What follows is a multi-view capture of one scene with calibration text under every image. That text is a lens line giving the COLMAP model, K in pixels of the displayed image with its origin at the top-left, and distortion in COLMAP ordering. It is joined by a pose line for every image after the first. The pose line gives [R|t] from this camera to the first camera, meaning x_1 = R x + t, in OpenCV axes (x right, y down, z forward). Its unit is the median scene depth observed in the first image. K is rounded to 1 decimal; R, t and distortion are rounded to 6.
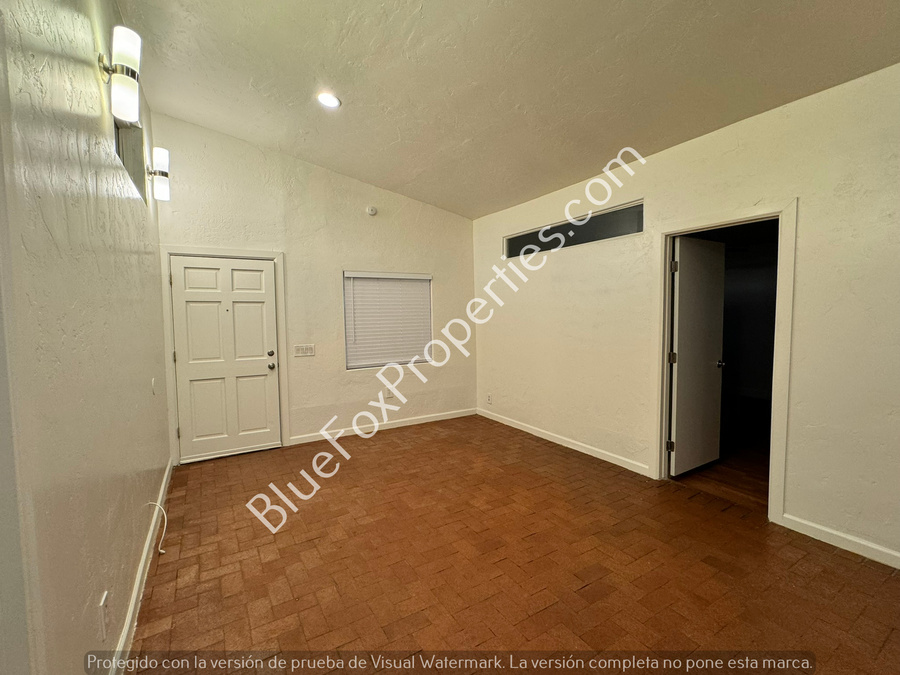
lens RADIAL K [[395.7, 0, 449.0], [0, 395.7, 336.9], [0, 0, 1]] dist [0.004550, 0.000075]
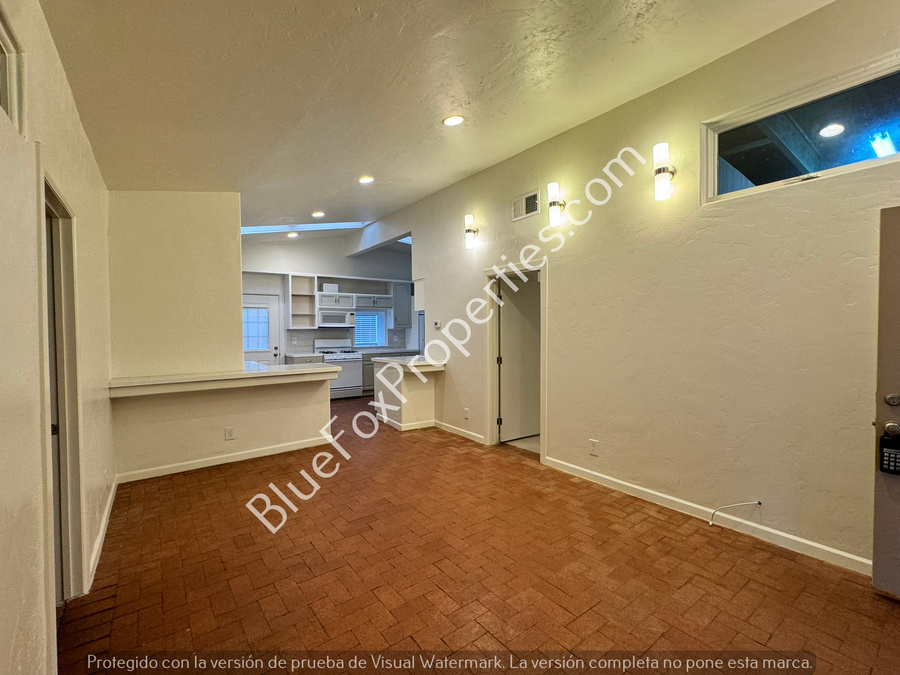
lens RADIAL K [[395.7, 0, 451.9], [0, 395.7, 336.6], [0, 0, 1]] dist [0.004550, 0.000075]
pose [[-0.994581, 0.025682, -0.100739, 0.150701], [0.017390, 0.996452, 0.082346, -0.126960], [0.102496, 0.080148, -0.991499, 2.066507]]
